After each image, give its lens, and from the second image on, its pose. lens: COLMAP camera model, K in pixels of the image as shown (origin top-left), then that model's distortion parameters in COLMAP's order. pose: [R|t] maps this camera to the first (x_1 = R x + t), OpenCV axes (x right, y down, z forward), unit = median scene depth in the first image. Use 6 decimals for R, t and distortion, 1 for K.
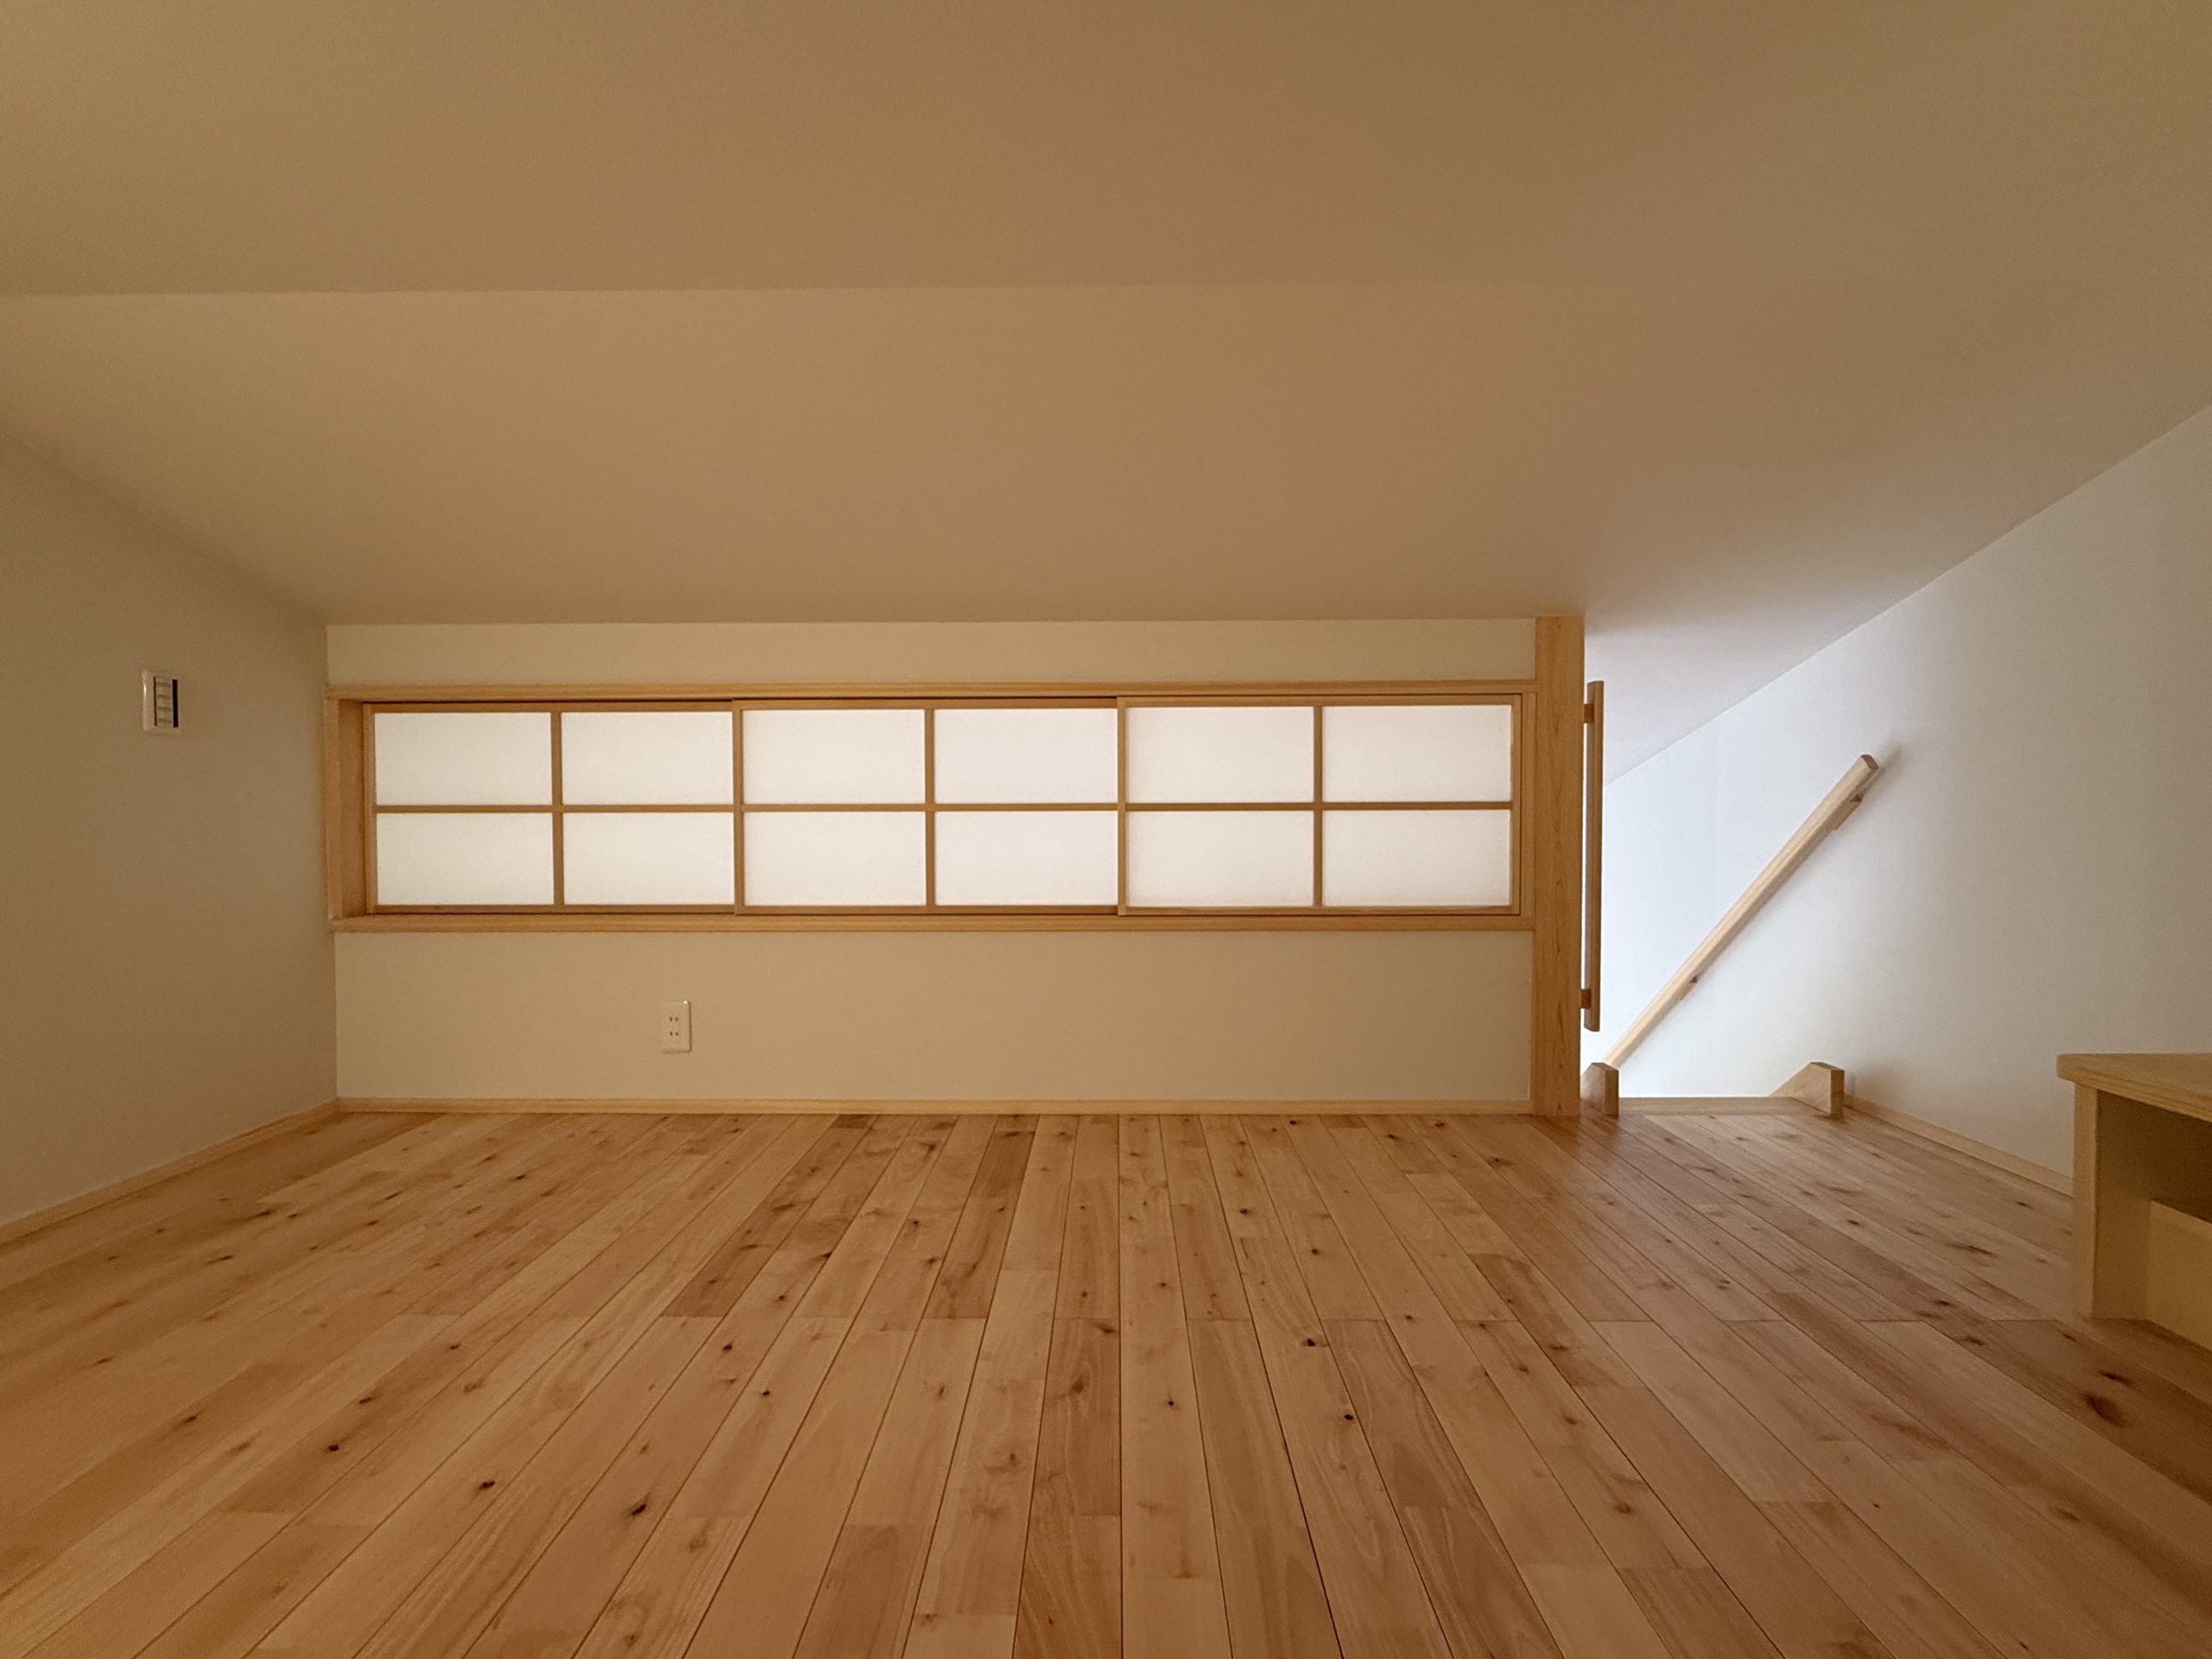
lens RADIAL K [[973.6, 0, 1107.6], [0, 973.6, 825.0], [0, 0, 1]] dist [0.001851, -0.000467]
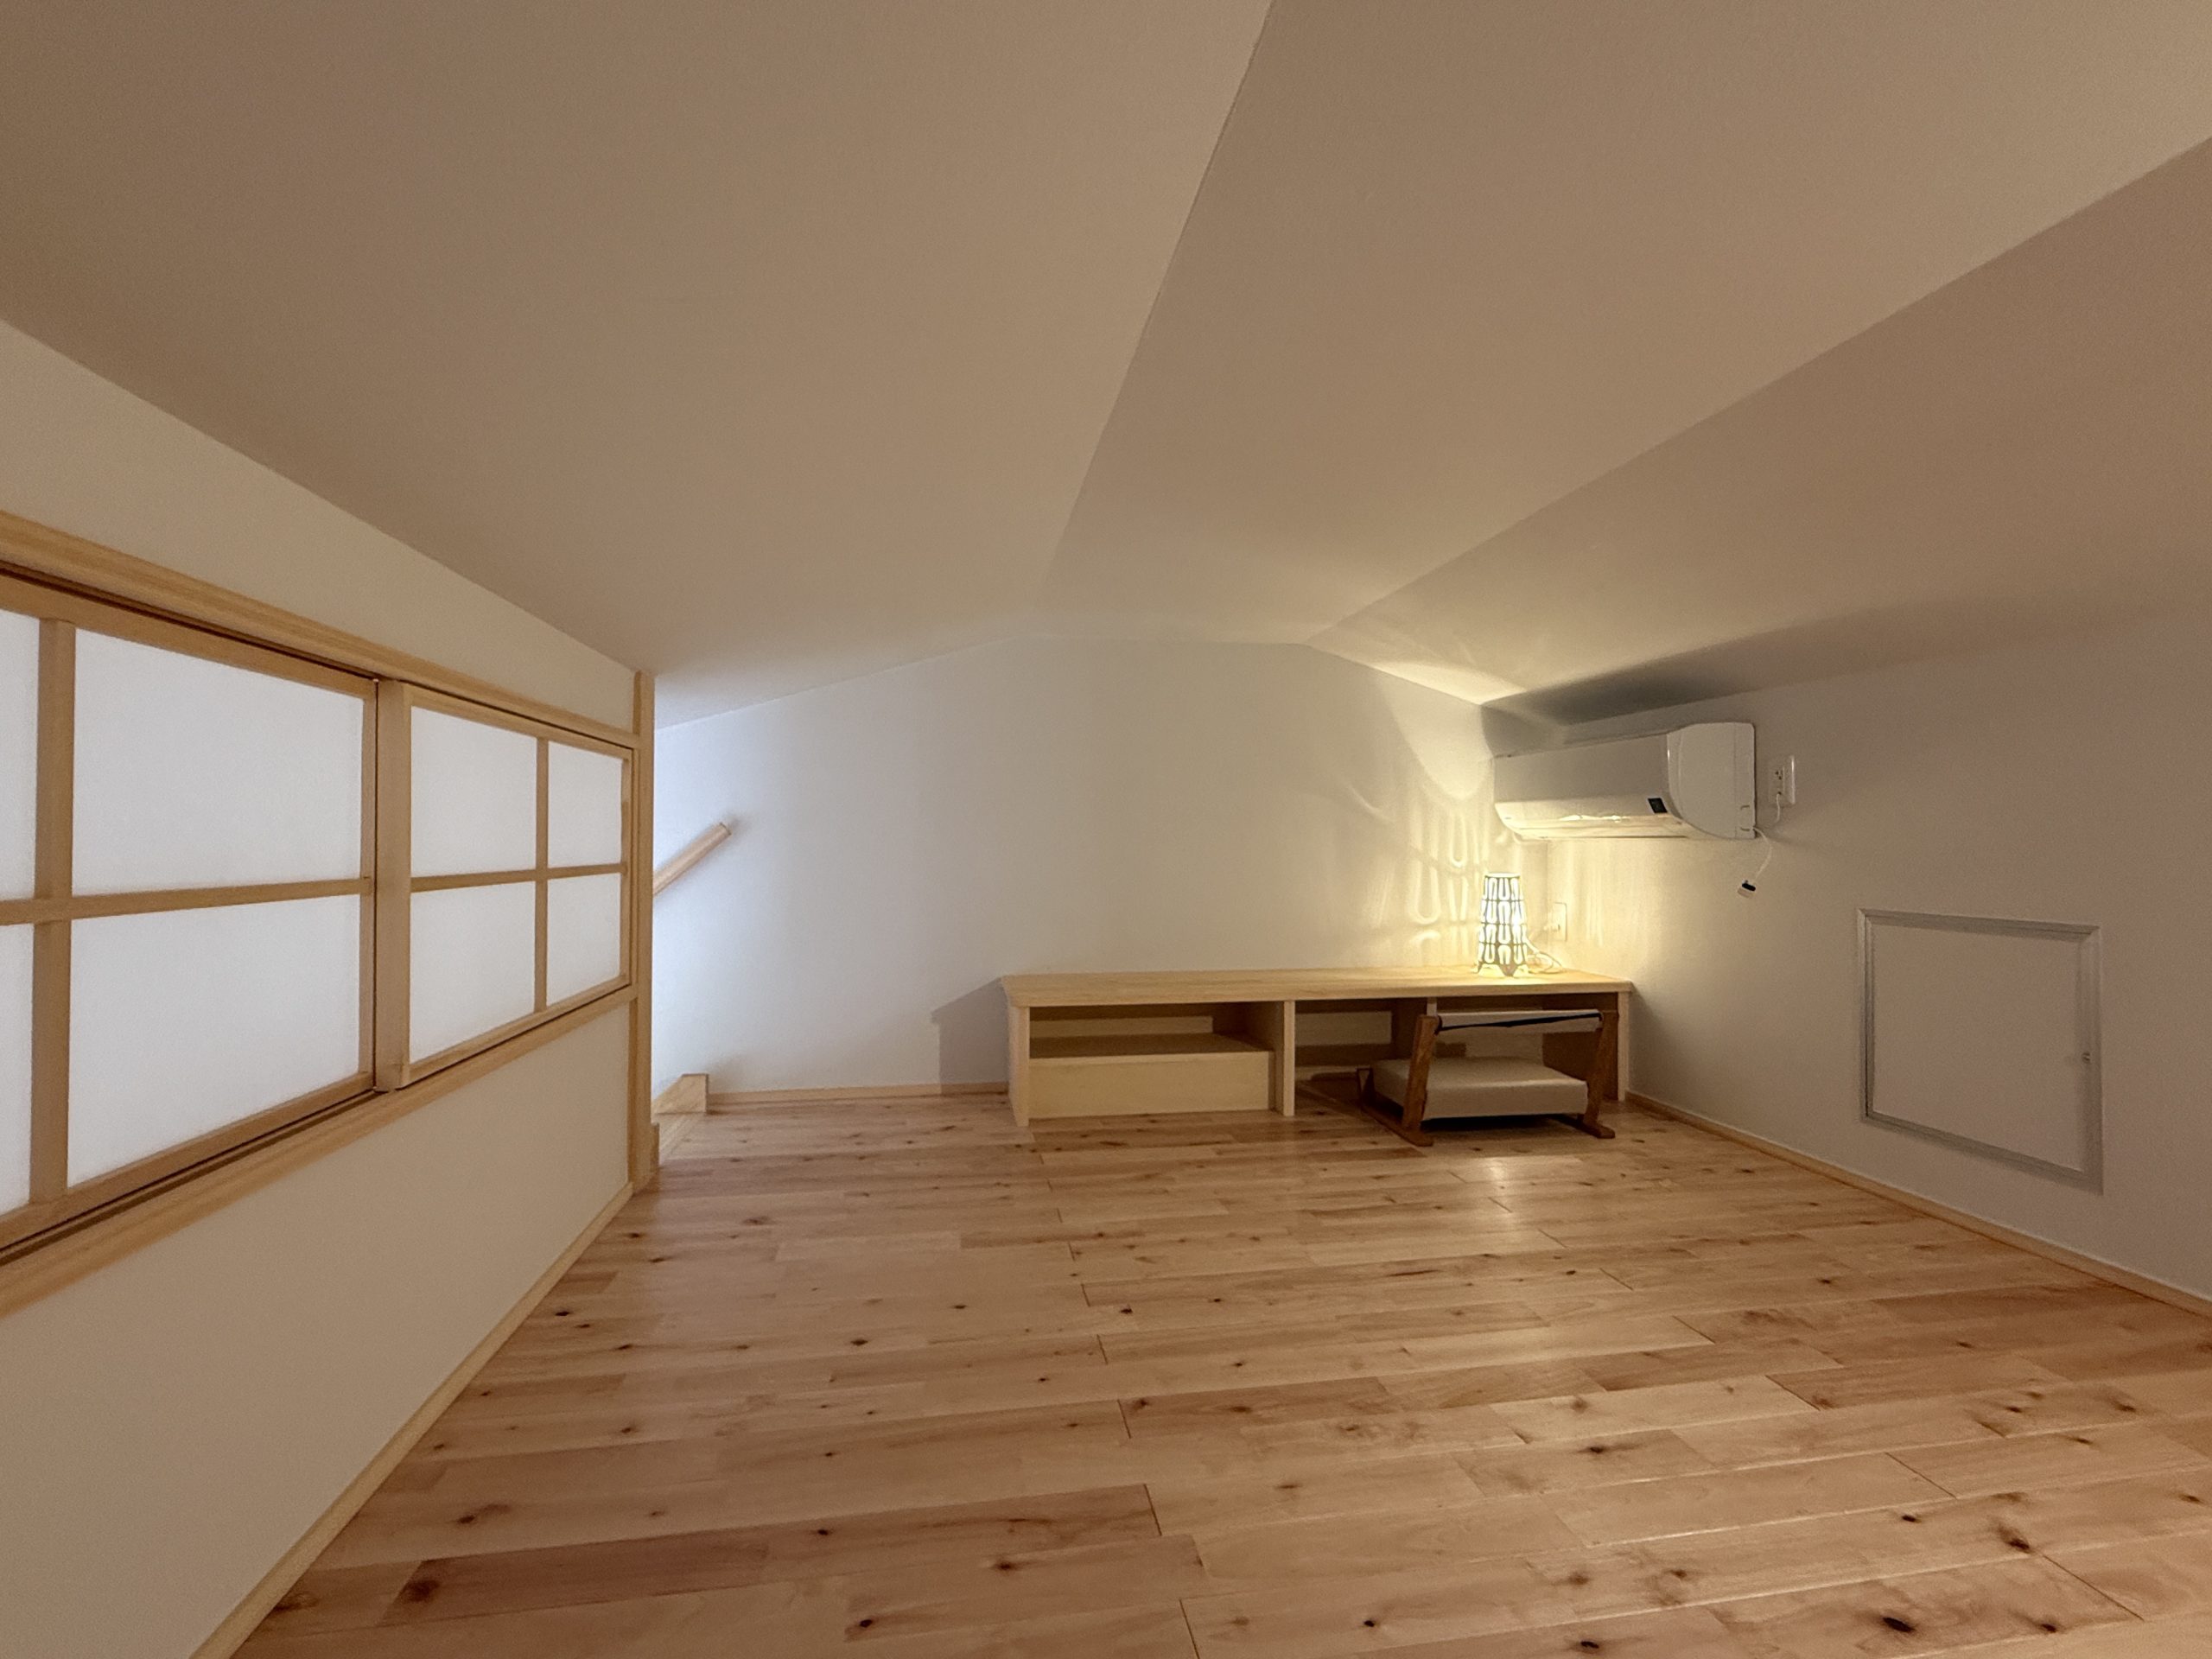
lens RADIAL K [[973.6, 0, 1115.3], [0, 973.6, 843.4], [0, 0, 1]] dist [0.001851, -0.000467]
pose [[-0.178204, 0.009161, 0.983951, -0.667535], [0.013733, 0.999882, -0.006822, -0.035730], [-0.983898, 0.012296, -0.178309, 0.807784]]
